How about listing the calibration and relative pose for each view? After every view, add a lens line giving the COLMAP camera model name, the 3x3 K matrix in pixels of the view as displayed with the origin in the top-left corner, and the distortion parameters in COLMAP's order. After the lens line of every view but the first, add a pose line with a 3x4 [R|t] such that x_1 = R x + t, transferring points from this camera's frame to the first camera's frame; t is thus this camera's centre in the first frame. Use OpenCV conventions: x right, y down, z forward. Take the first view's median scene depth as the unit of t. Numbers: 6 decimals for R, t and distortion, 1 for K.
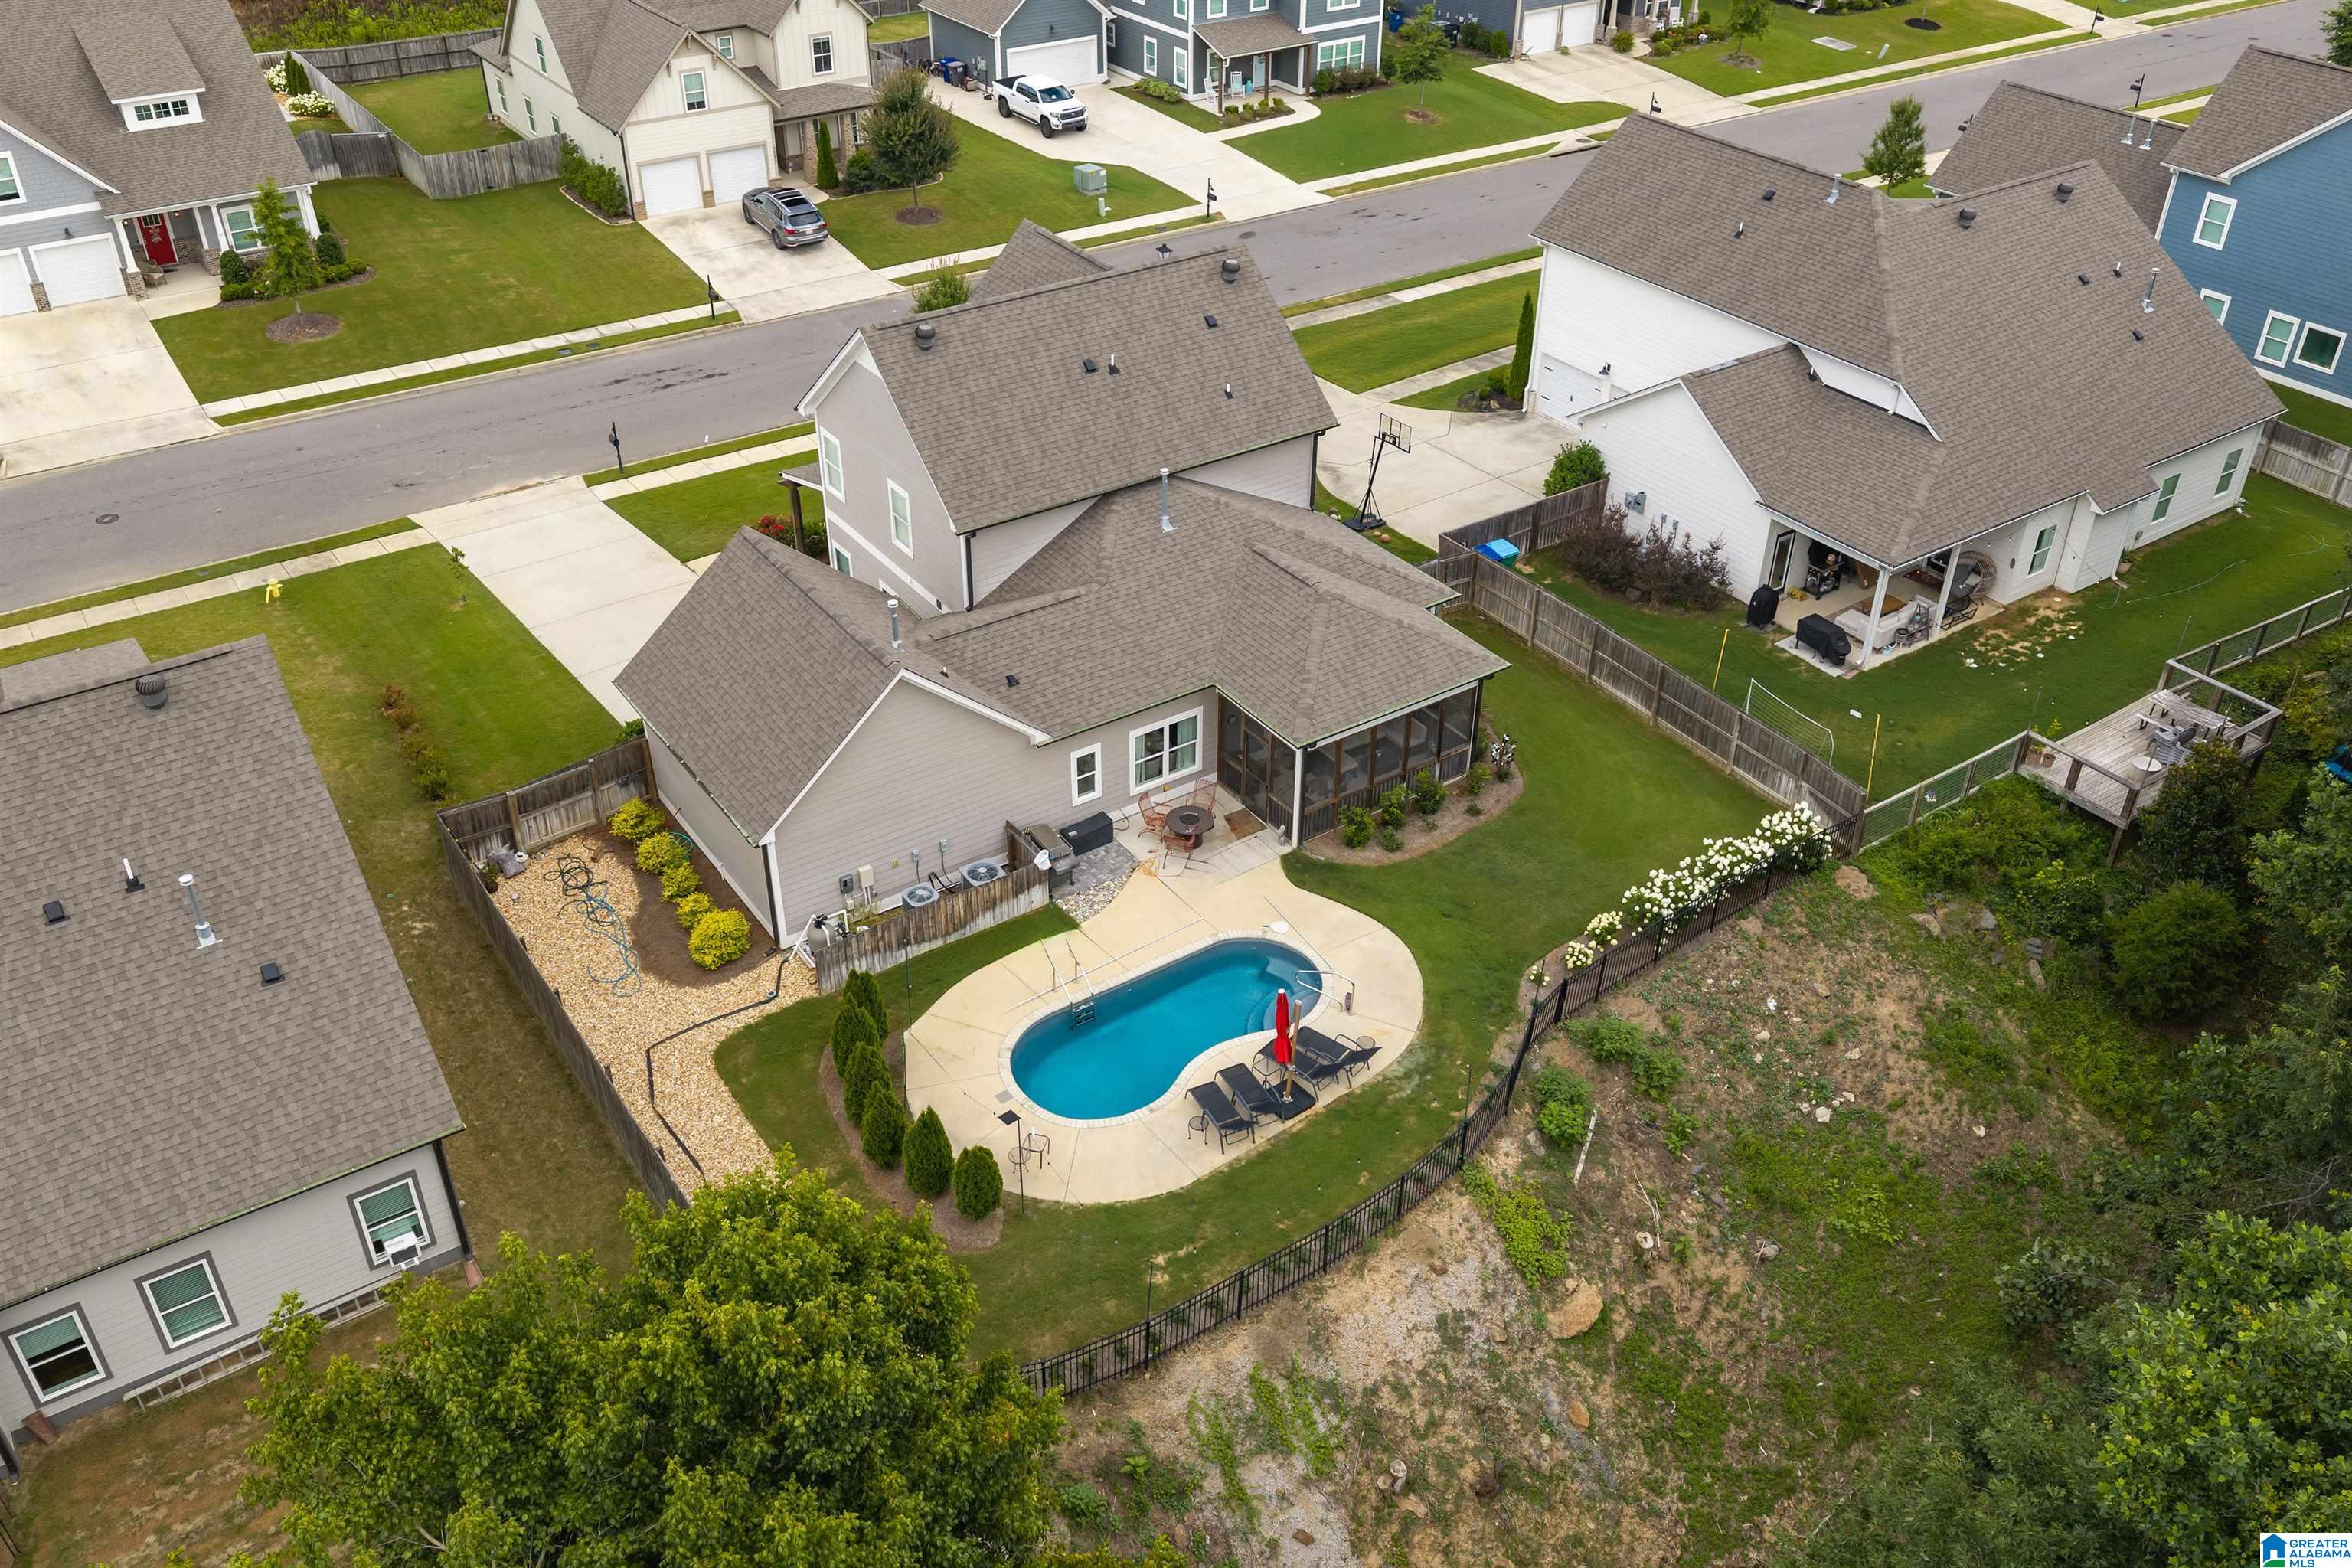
lens RADIAL K [[1946.9, 0, 1184.6], [0, 1946.9, 788.6], [0, 0, 1]] dist [0.009454, -0.012028]
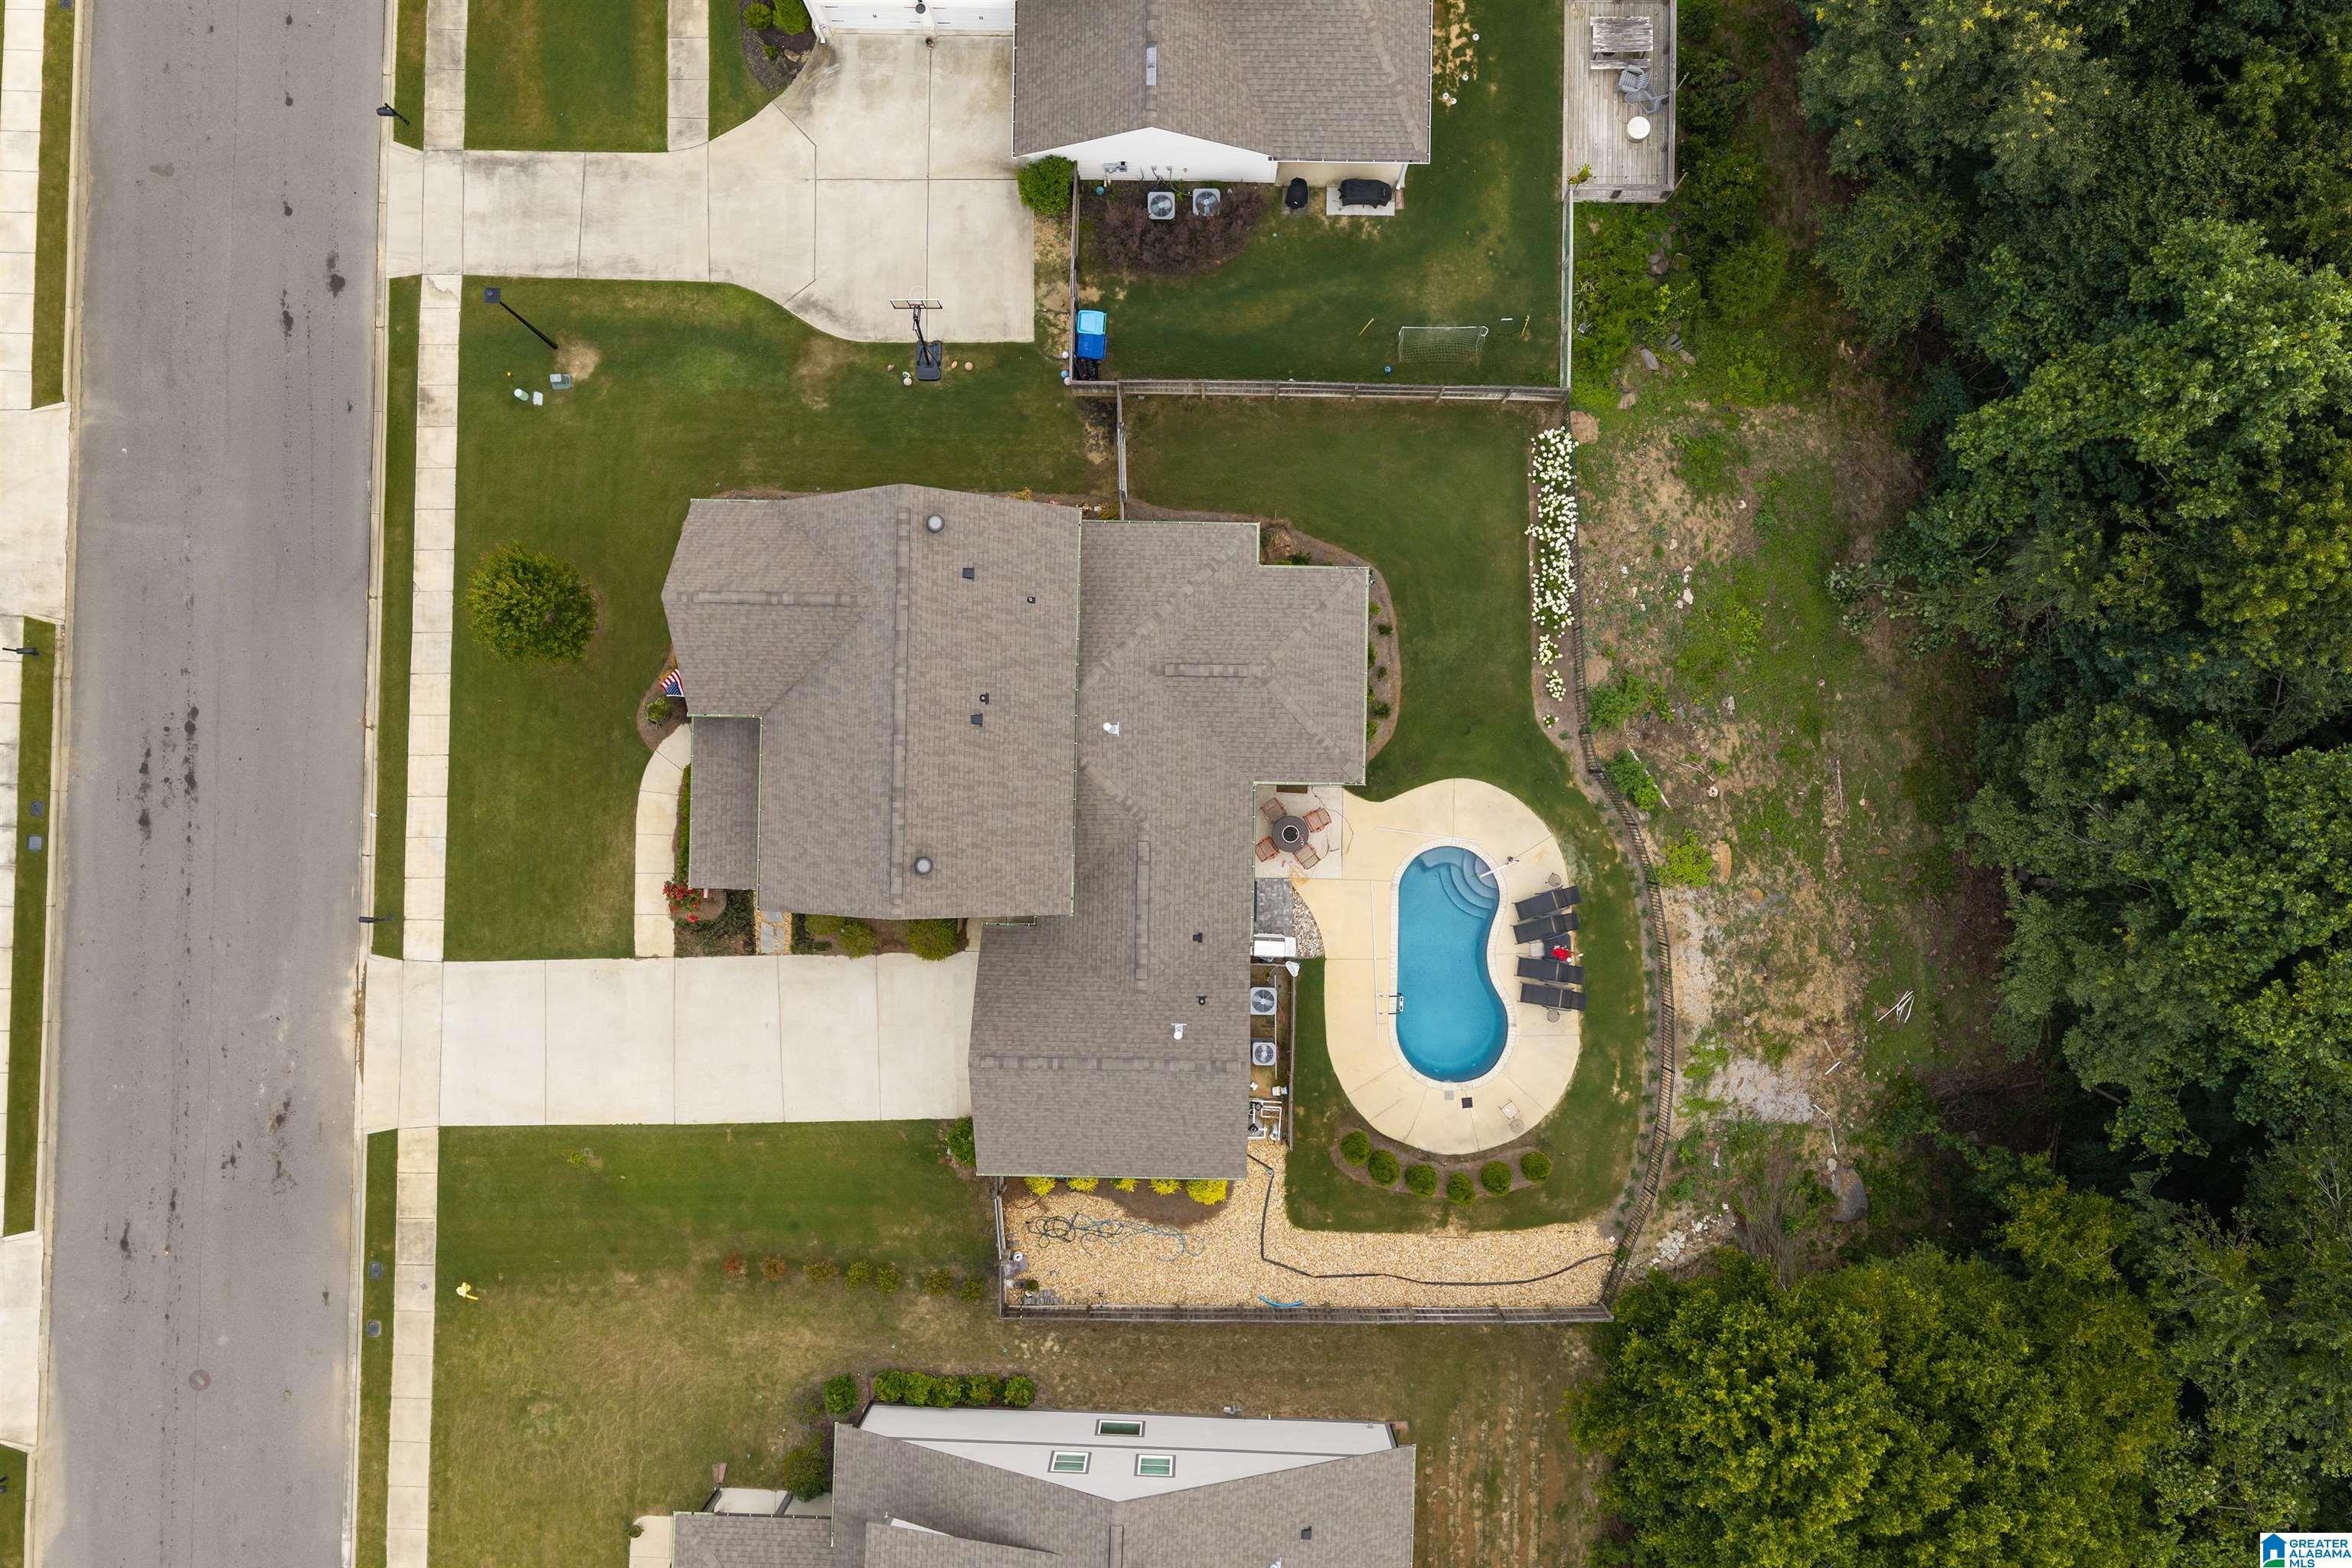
lens RADIAL K [[1946.9, 0, 1185.6], [0, 1946.9, 781.2], [0, 0, 1]] dist [0.009454, -0.012028]
pose [[0.582330, -0.812950, 0.001879, -0.012506], [0.467368, 0.336672, 0.817447, -1.149607], [-0.665176, -0.475146, 0.576001, 0.323676]]
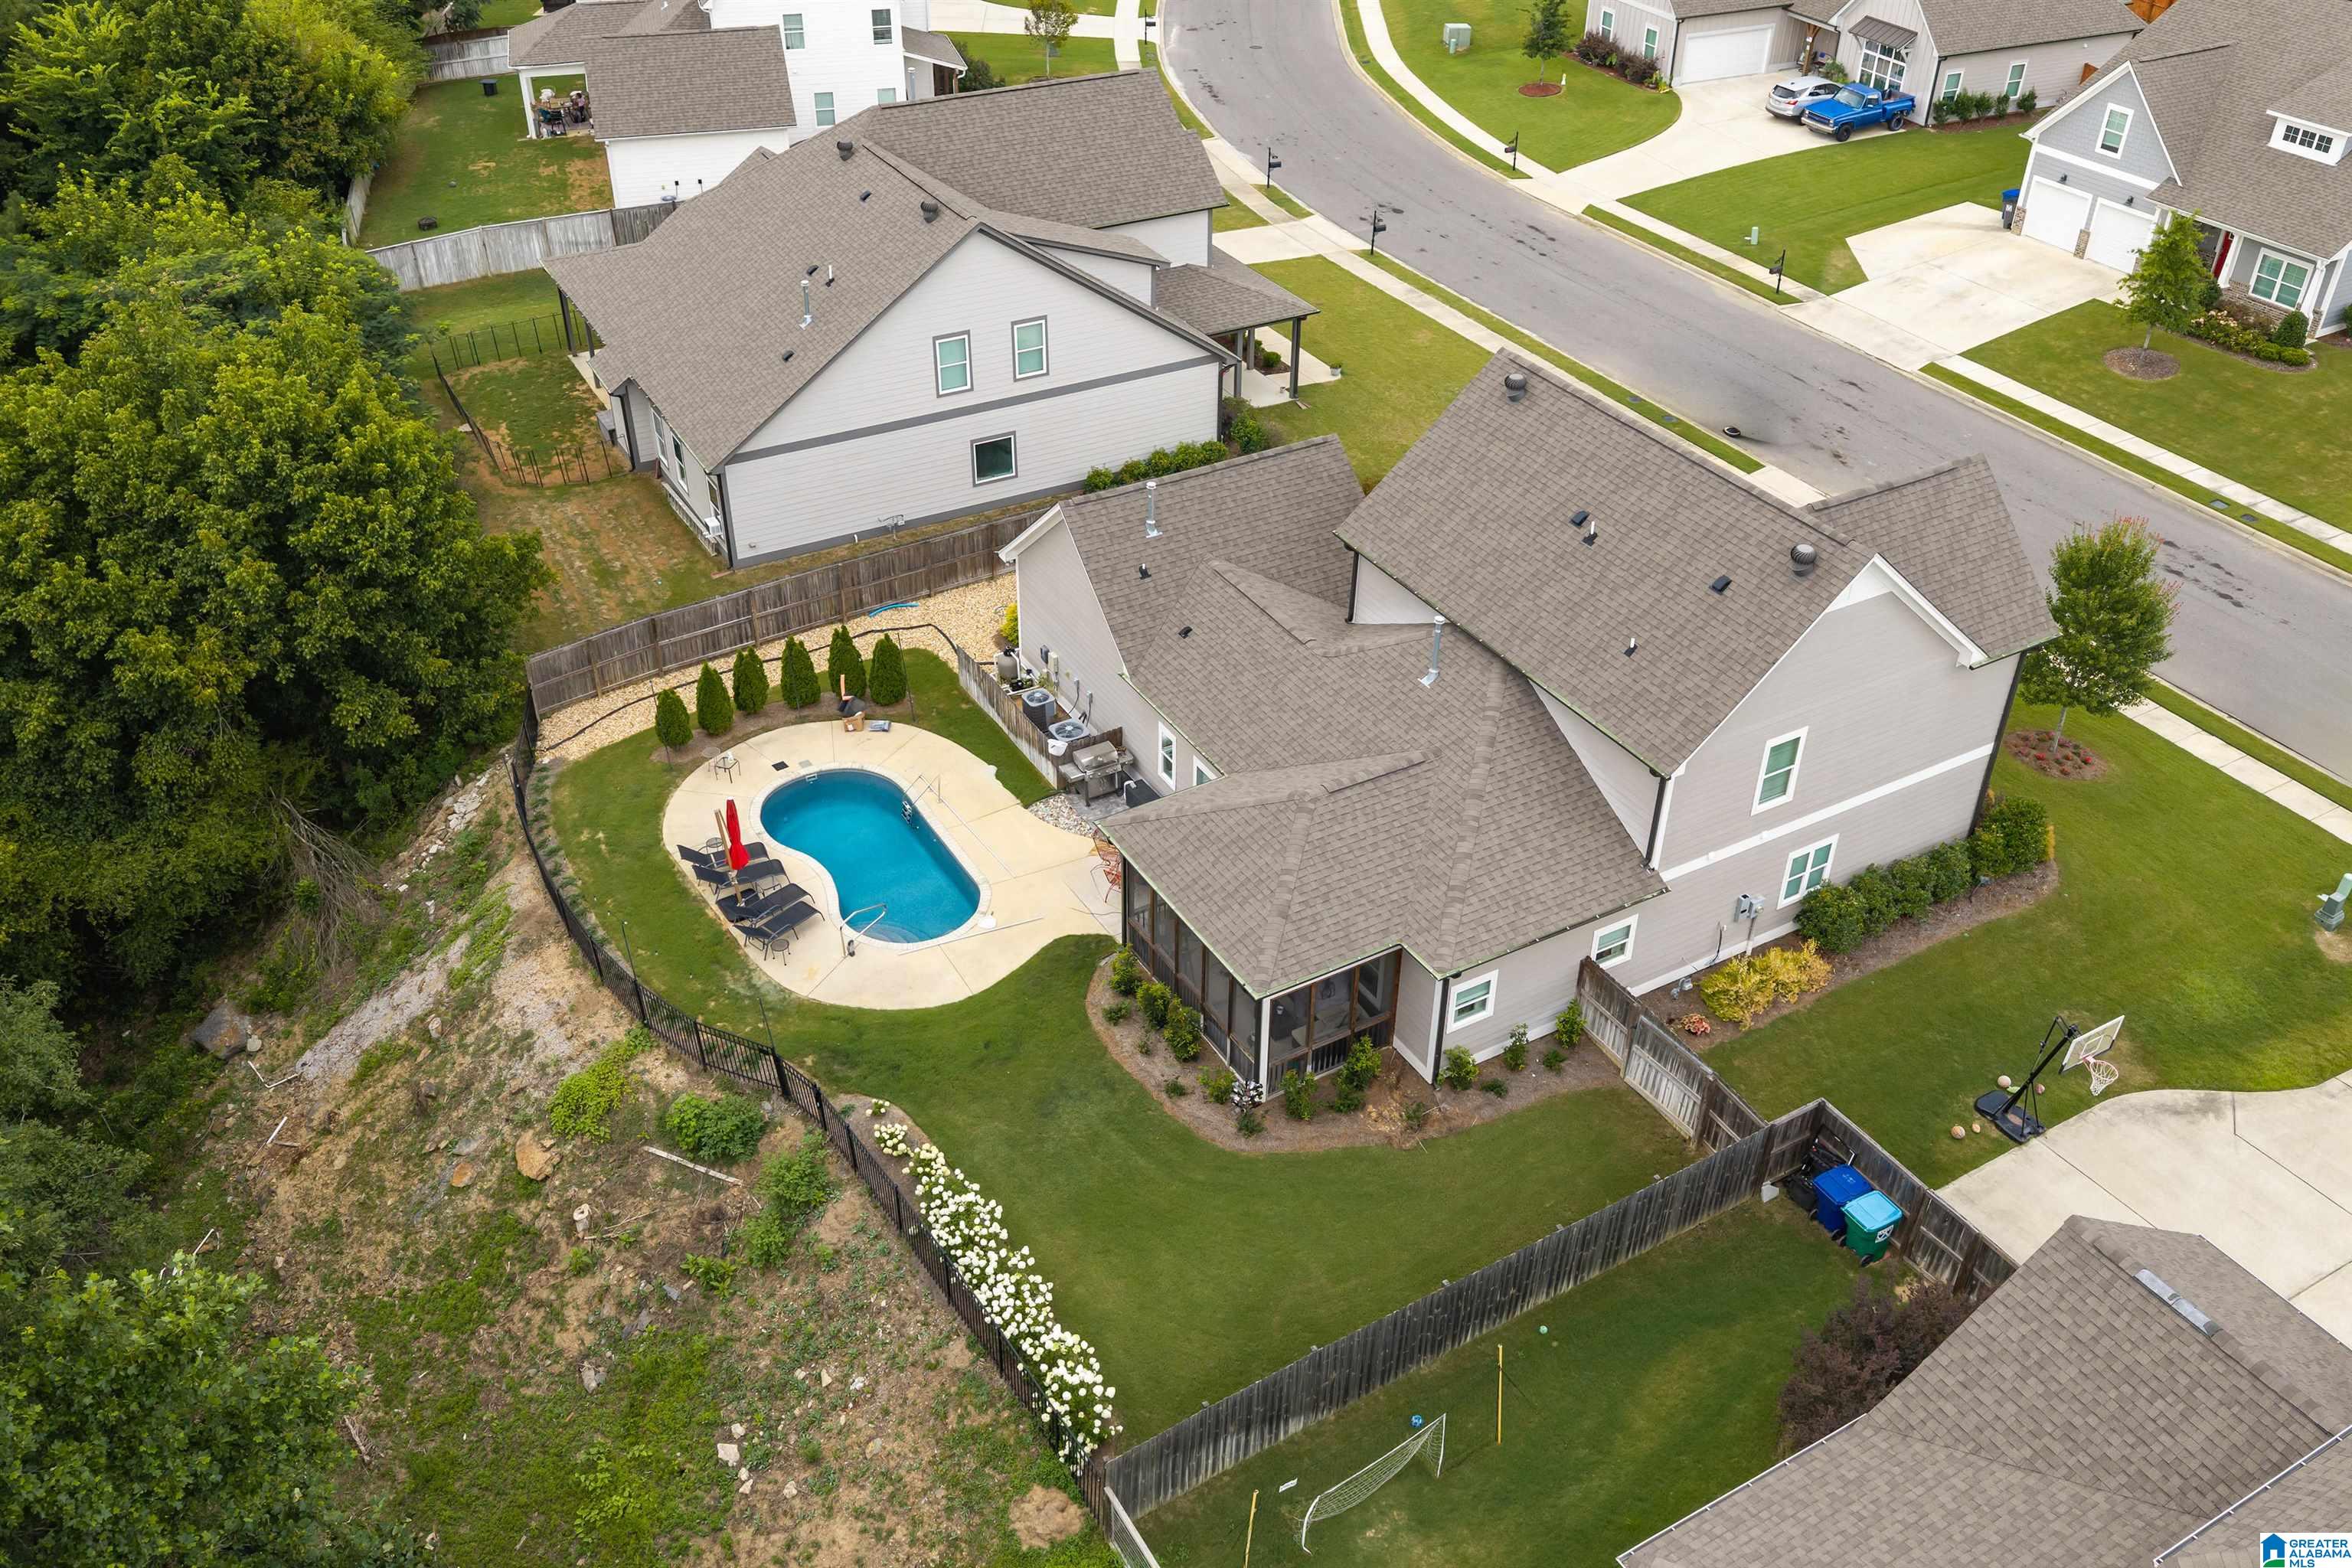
lens RADIAL K [[1946.9, 0, 1179.0], [0, 1946.9, 794.2], [0, 0, 1]] dist [0.009454, -0.012028]
pose [[-0.080807, 0.568347, -0.818811, 0.805599], [-0.570713, 0.647118, 0.505495, -0.520803], [0.817164, 0.508153, 0.272071, 0.771561]]
